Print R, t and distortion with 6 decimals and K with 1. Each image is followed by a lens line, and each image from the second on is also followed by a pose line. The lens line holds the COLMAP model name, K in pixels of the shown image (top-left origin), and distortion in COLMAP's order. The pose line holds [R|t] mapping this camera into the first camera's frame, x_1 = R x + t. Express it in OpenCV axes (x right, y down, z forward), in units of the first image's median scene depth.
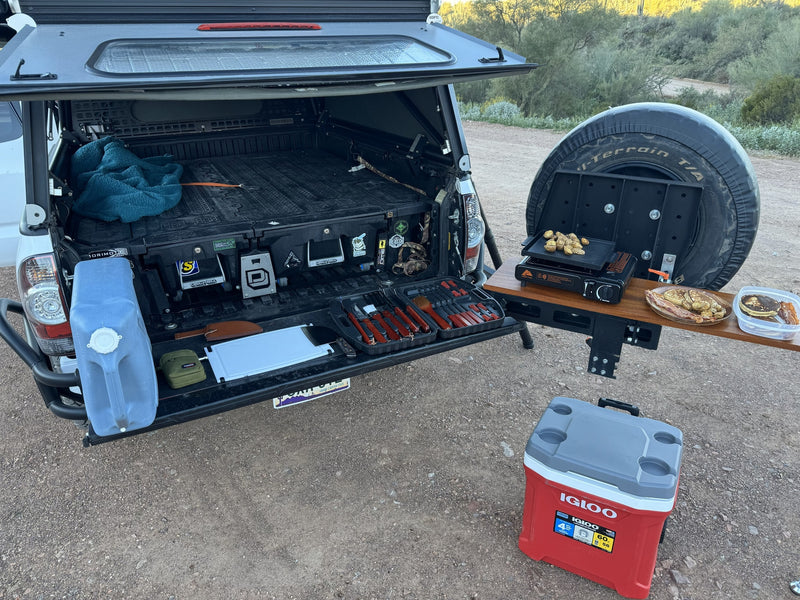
lens RADIAL K [[583.8, 0, 400.0], [0, 583.8, 300.0], [0, 0, 1]] dist [0.096854, -0.121707]
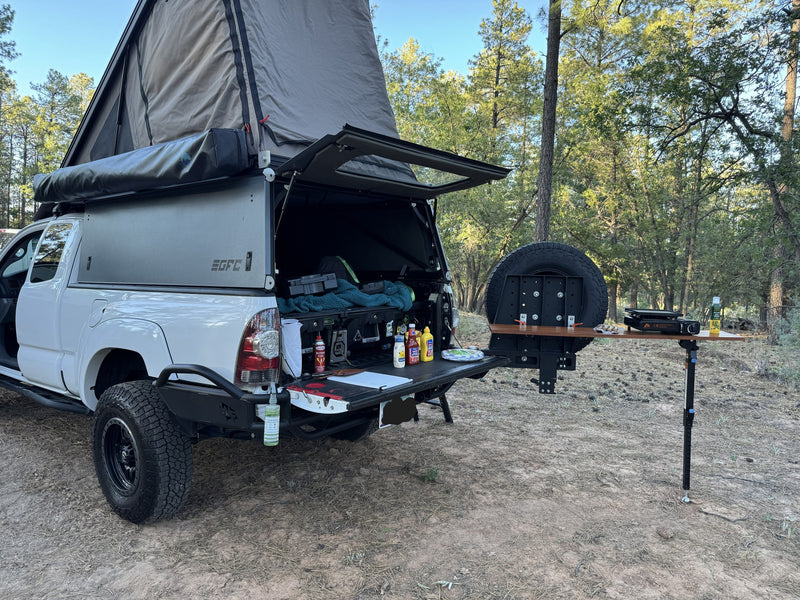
lens RADIAL K [[583.8, 0, 400.0], [0, 583.8, 300.0], [0, 0, 1]] dist [0.096854, -0.121707]
pose [[0.896675, -0.009093, 0.442596, -0.735692], [0.161086, 0.937952, -0.307080, 0.312796], [-0.412342, 0.346647, 0.842502, -0.300703]]
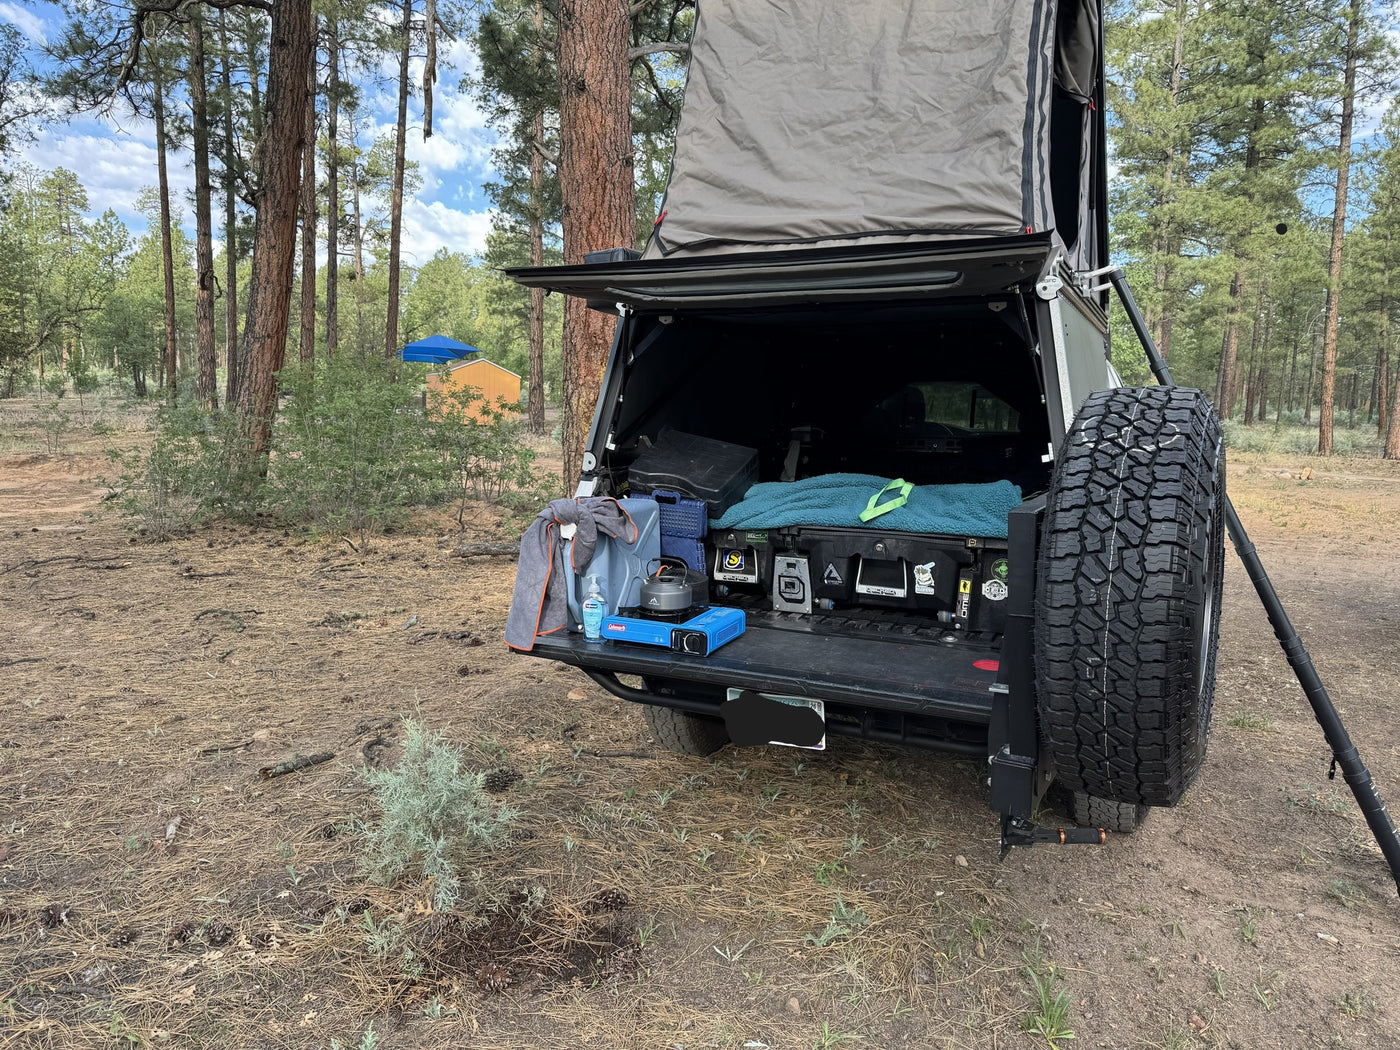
lens RADIAL K [[1021.6, 0, 700.0], [0, 1021.6, 525.0], [0, 0, 1]] dist [0.096854, -0.121707]
pose [[0.604300, 0.107039, -0.789534, 0.787861], [-0.345413, 0.928168, -0.138541, 0.121447], [0.717992, 0.356435, 0.597864, 0.028557]]
